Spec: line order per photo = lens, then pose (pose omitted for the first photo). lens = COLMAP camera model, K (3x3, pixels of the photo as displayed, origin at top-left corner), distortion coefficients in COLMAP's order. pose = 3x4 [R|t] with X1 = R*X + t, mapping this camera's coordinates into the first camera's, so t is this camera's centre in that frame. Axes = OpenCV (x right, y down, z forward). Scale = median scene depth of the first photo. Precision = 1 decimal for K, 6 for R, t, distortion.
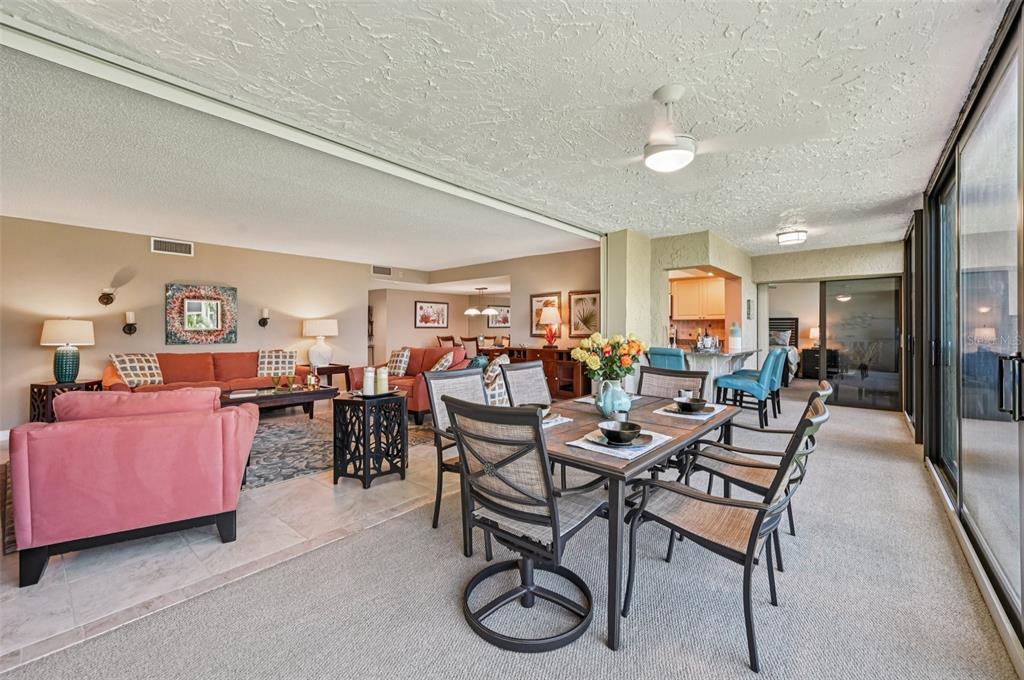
lens RADIAL K [[407.2, 0, 509.7], [0, 407.2, 326.1], [0, 0, 1]] dist [-0.003177, 0.000859]
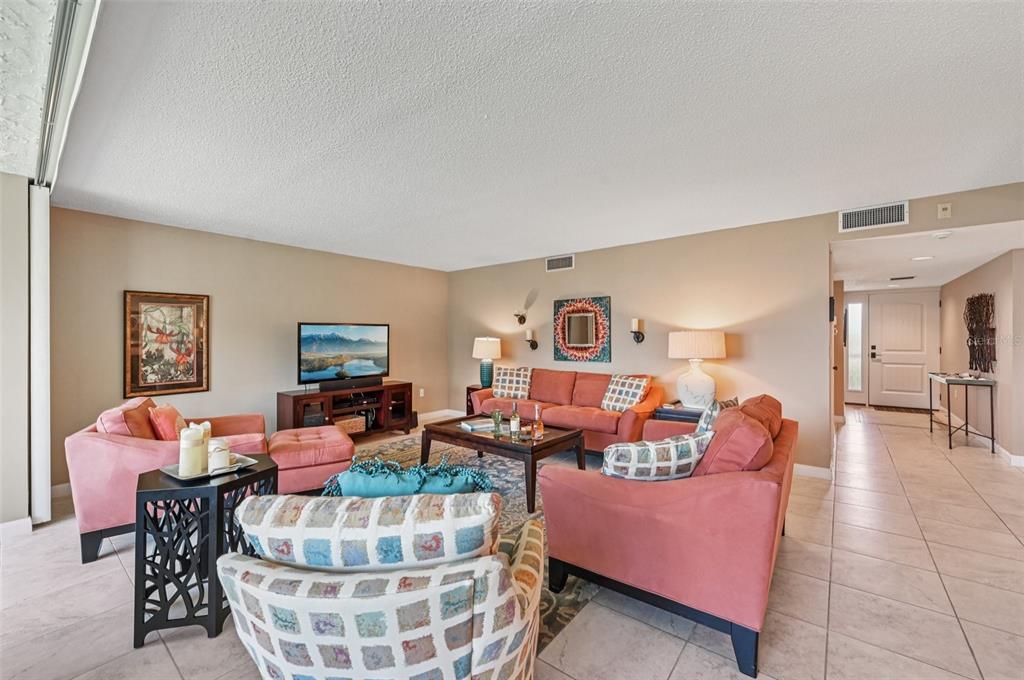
lens RADIAL K [[407.2, 0, 518.2], [0, 407.2, 342.1], [0, 0, 1]] dist [-0.003177, 0.000859]
pose [[0.031889, 0.008072, -0.999459, 0.142114], [0.009945, 0.999915, 0.008393, -0.008615], [0.999442, -0.010207, 0.031806, 0.744257]]
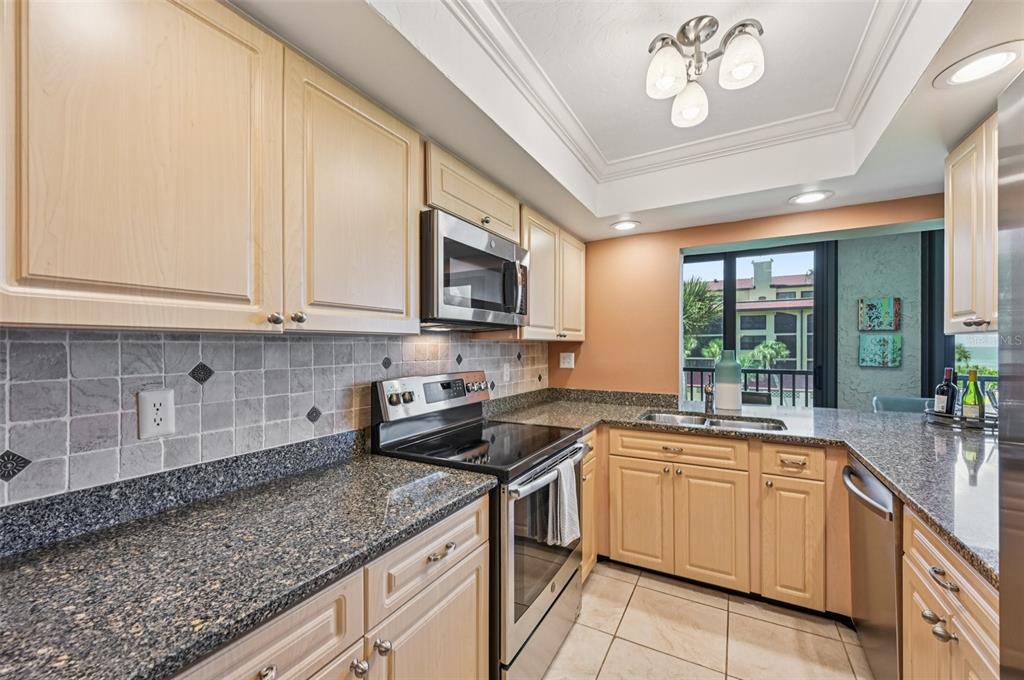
lens RADIAL K [[407.2, 0, 515.6], [0, 407.2, 347.4], [0, 0, 1]] dist [-0.003177, 0.000859]
pose [[-0.198339, -0.002030, 0.980131, 0.146913], [0.001529, 0.999996, 0.002381, -0.013151], [-0.980132, 0.001970, -0.198335, 1.286131]]
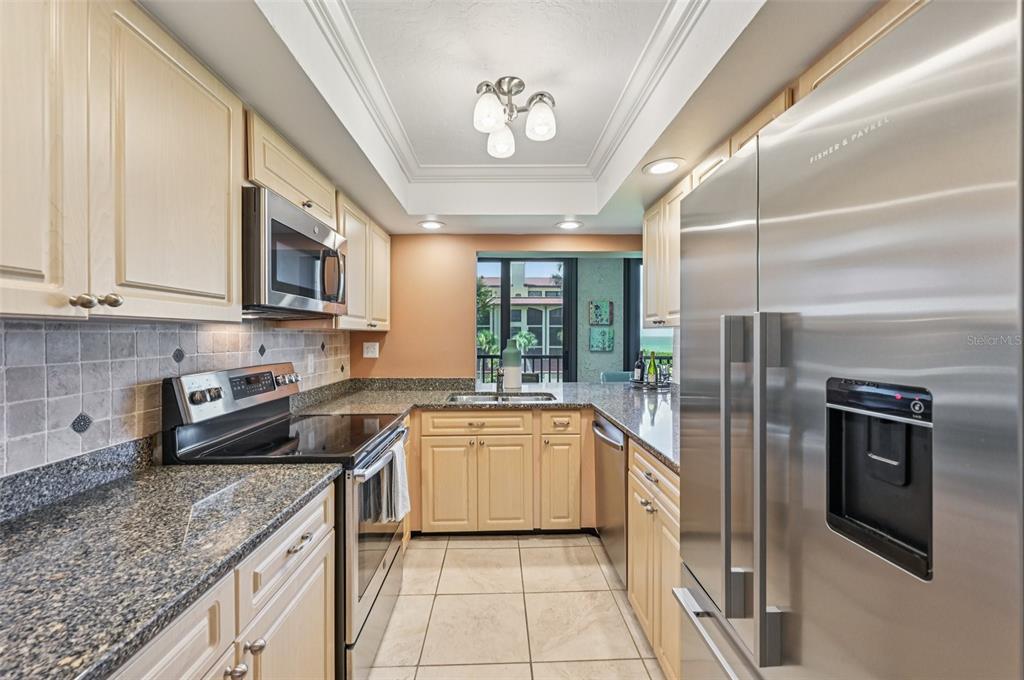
lens RADIAL K [[407.2, 0, 515.2], [0, 407.2, 338.9], [0, 0, 1]] dist [-0.003177, 0.000859]
pose [[-0.674684, -0.005216, 0.738088, 0.135082], [0.000214, 0.999974, 0.007262, -0.013217], [-0.738107, 0.005057, -0.674665, 1.330643]]
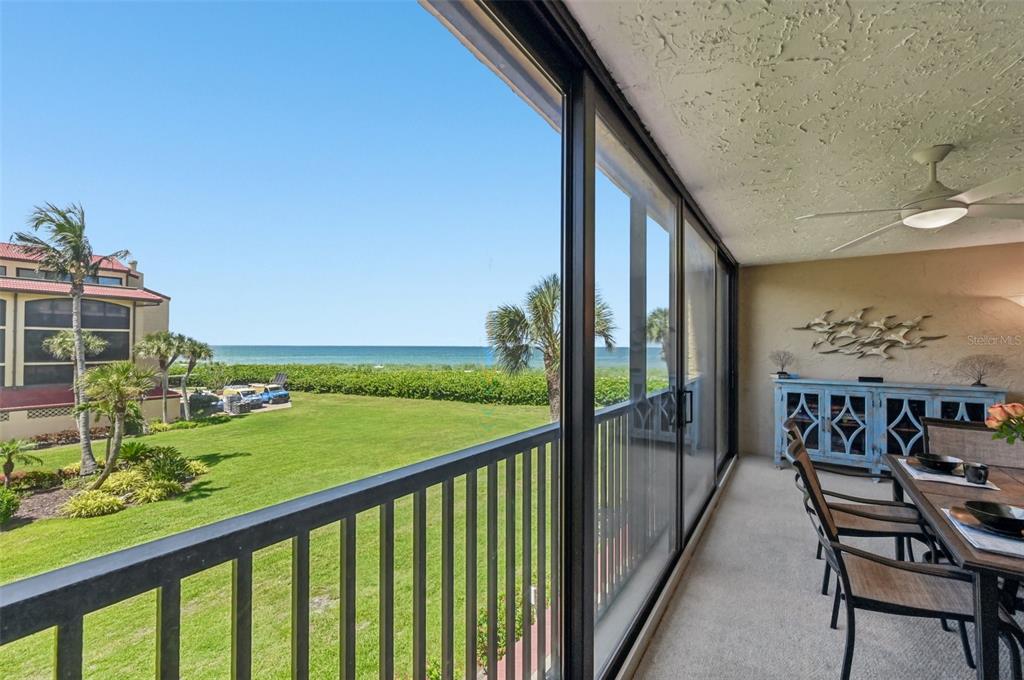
lens RADIAL K [[407.2, 0, 510.8], [0, 407.2, 341.4], [0, 0, 1]] dist [-0.003177, 0.000859]
pose [[-0.994980, -0.005075, -0.099947, 0.508666], [-0.004071, 0.999939, -0.010244, -0.025995], [0.099993, -0.009786, -0.994940, 0.624754]]
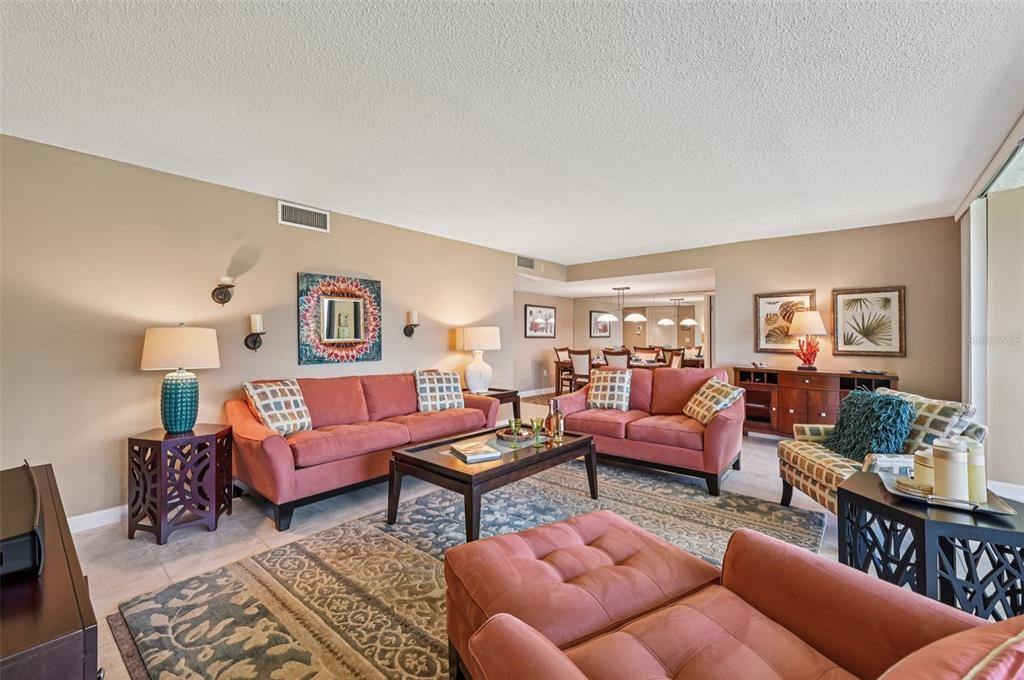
lens RADIAL K [[422.3, 0, 512.0], [0, 422.3, 339.5], [0, 0, 1]] dist [0.002636, 0.000099]
pose [[0.999978, 0.004364, 0.005038, -0.426296], [-0.004434, 0.999894, 0.013880, -0.005435], [-0.004977, -0.013902, 0.999891, 0.264899]]
